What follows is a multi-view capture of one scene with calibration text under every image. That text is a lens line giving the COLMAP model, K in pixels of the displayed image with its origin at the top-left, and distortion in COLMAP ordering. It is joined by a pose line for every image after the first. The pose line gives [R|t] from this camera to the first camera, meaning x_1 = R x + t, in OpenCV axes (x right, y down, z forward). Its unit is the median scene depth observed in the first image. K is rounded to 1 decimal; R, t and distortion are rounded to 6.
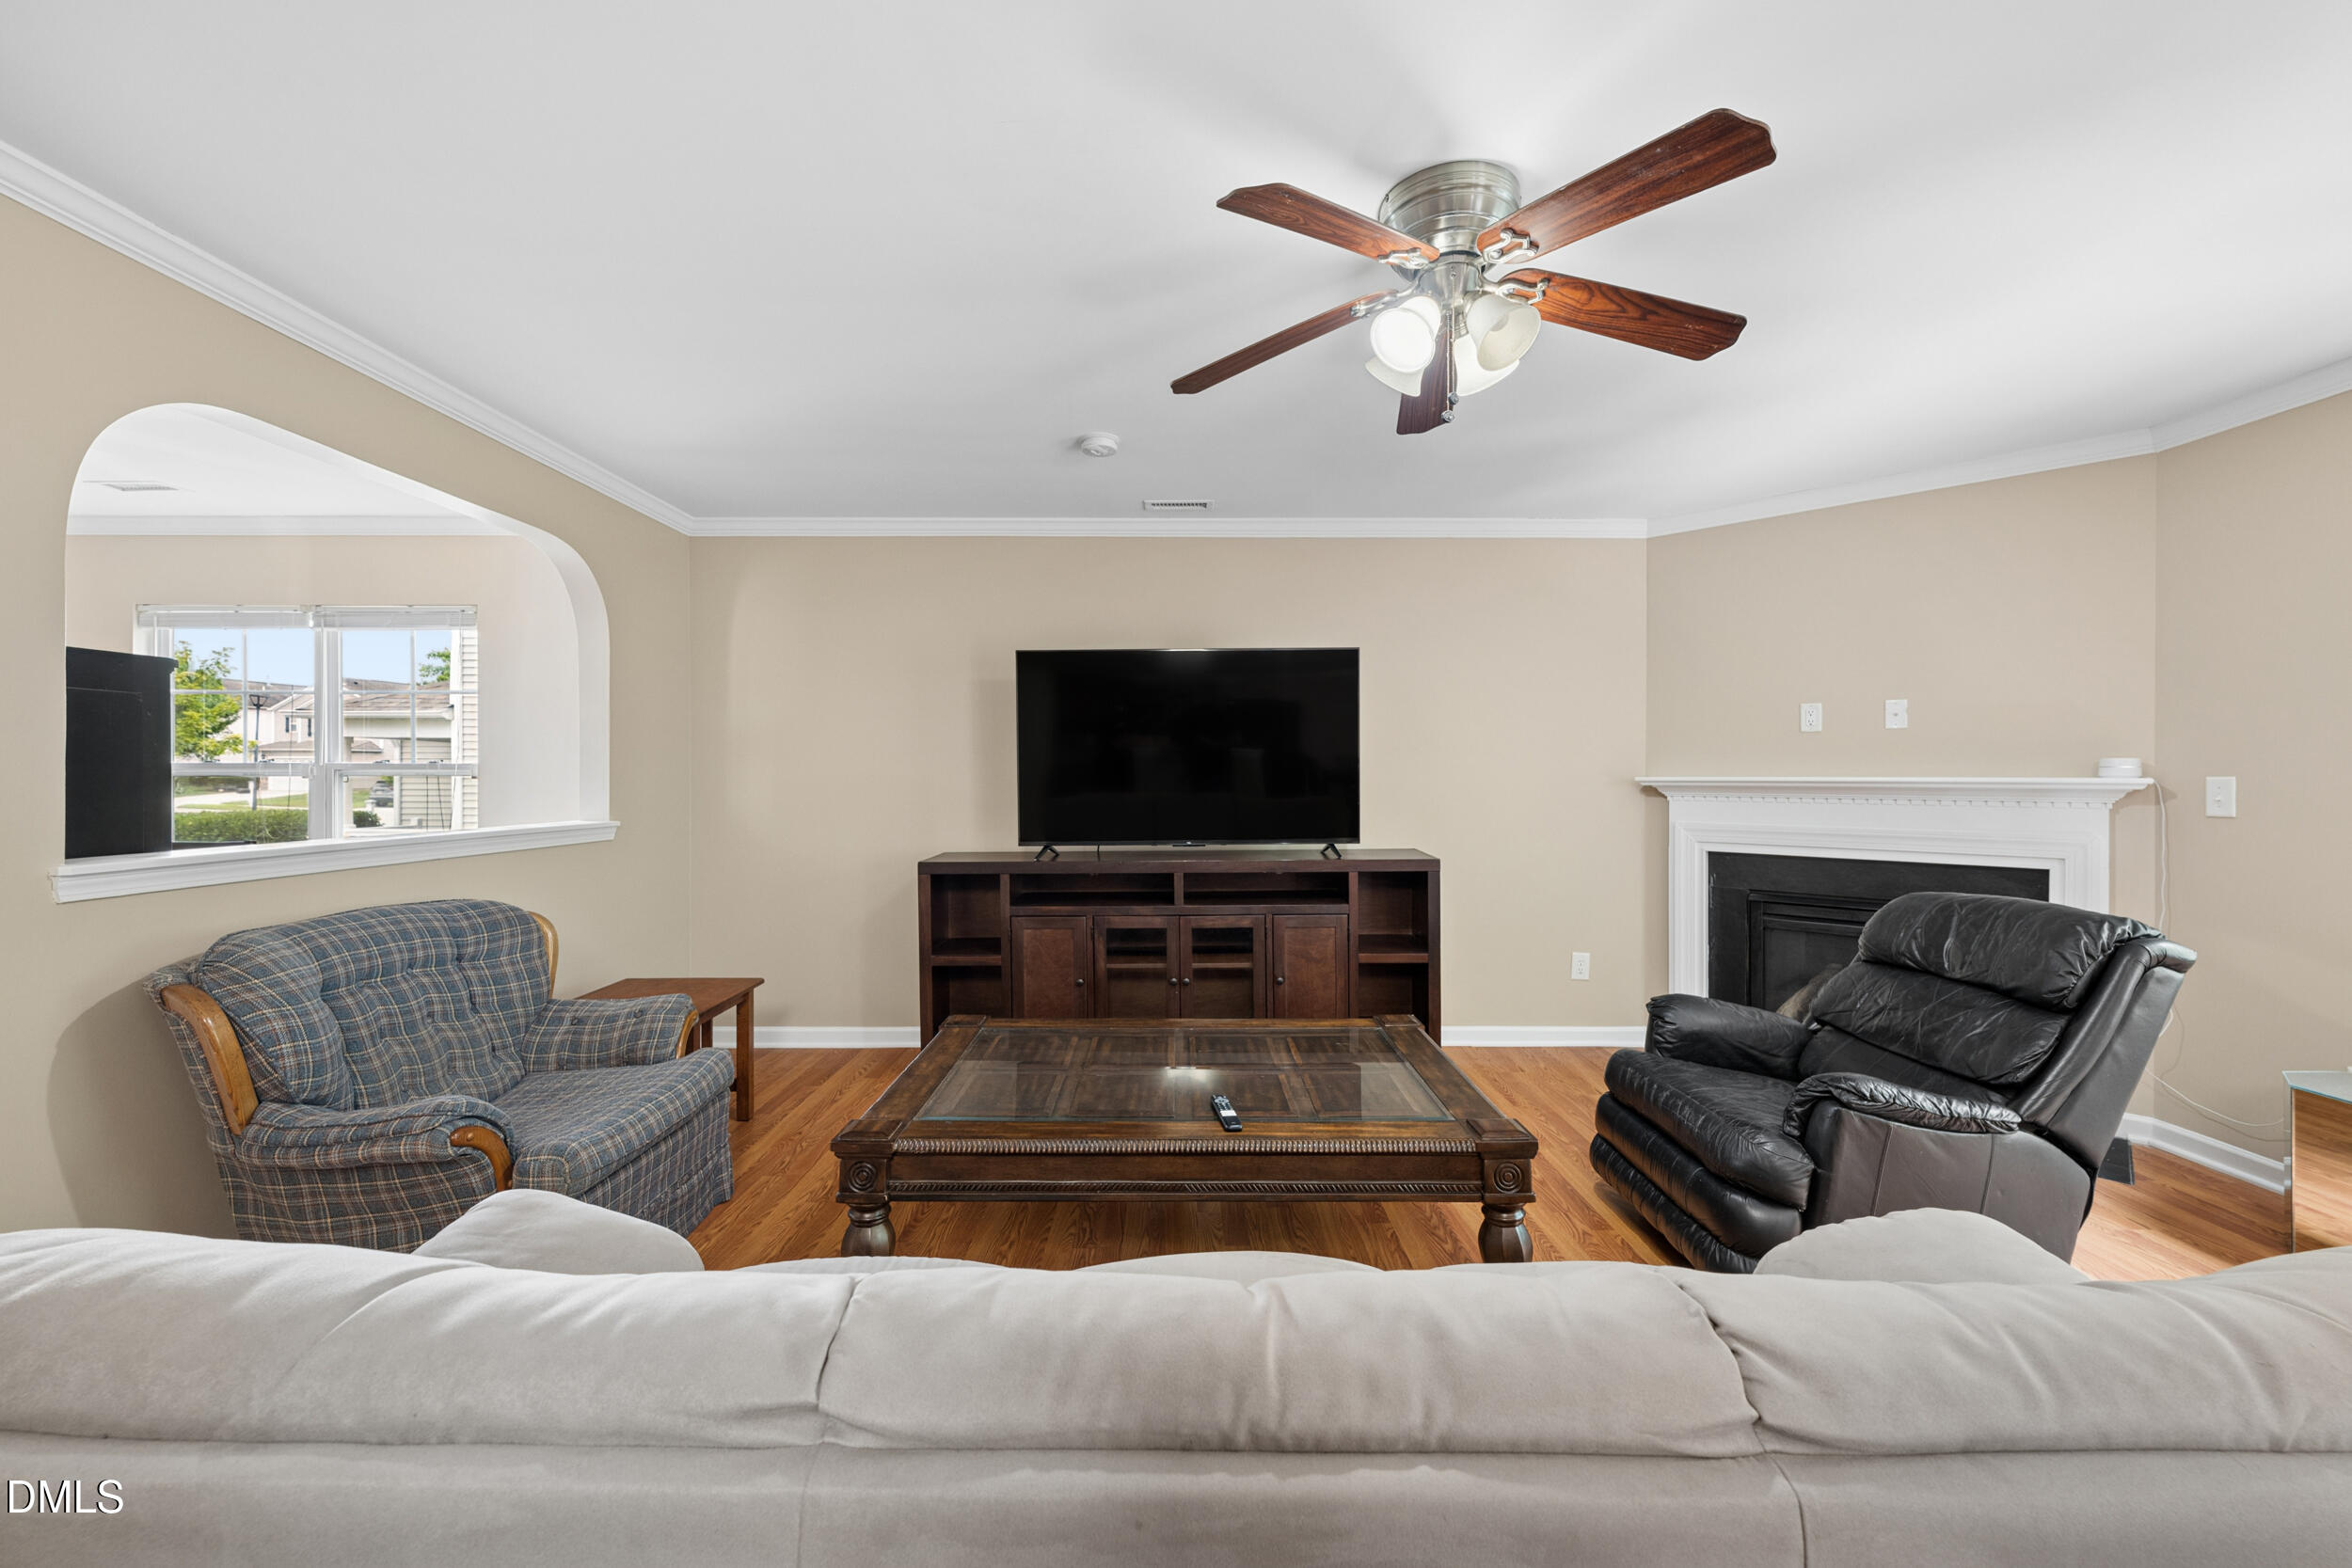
lens RADIAL K [[923.8, 0, 1170.0], [0, 923.8, 784.9], [0, 0, 1]] dist [-0.004807, 0.000400]
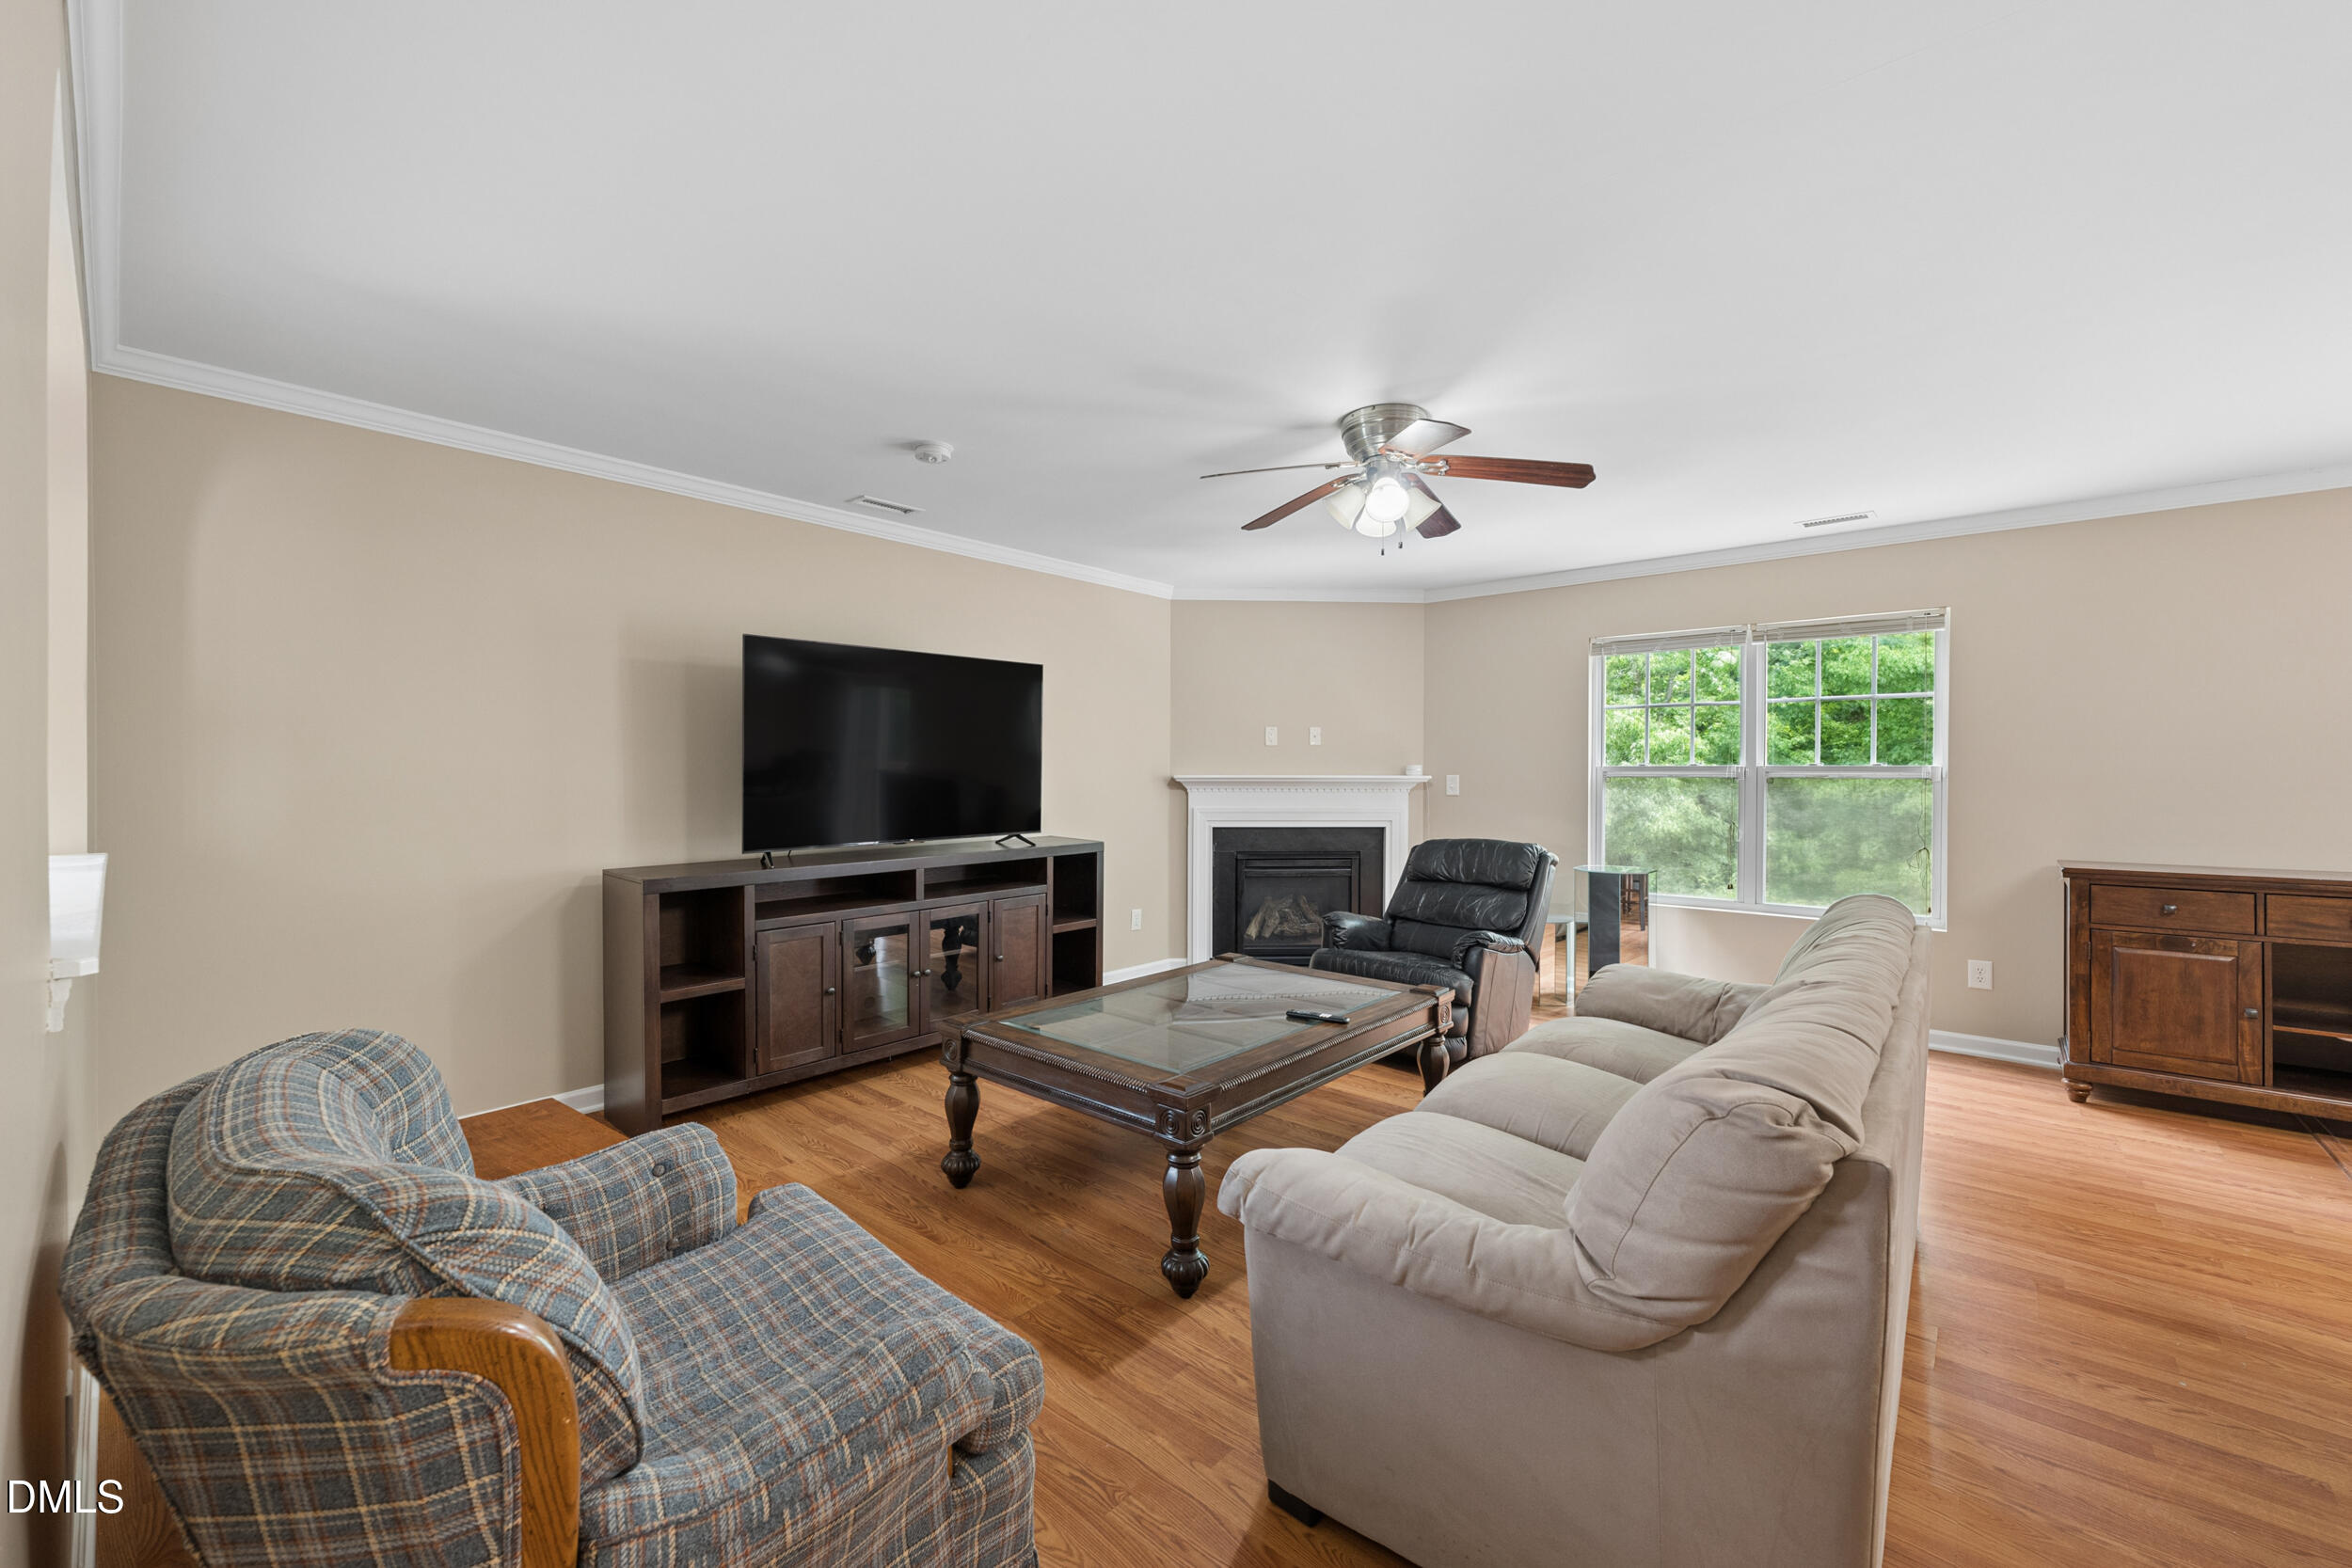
lens RADIAL K [[923.8, 0, 1184.5], [0, 923.8, 784.5], [0, 0, 1]] dist [-0.004807, 0.000400]
pose [[0.660275, -0.008885, 0.750971, -0.557633], [0.004814, 0.999960, 0.007597, -0.005393], [-0.751008, -0.001401, 0.660291, 0.097729]]
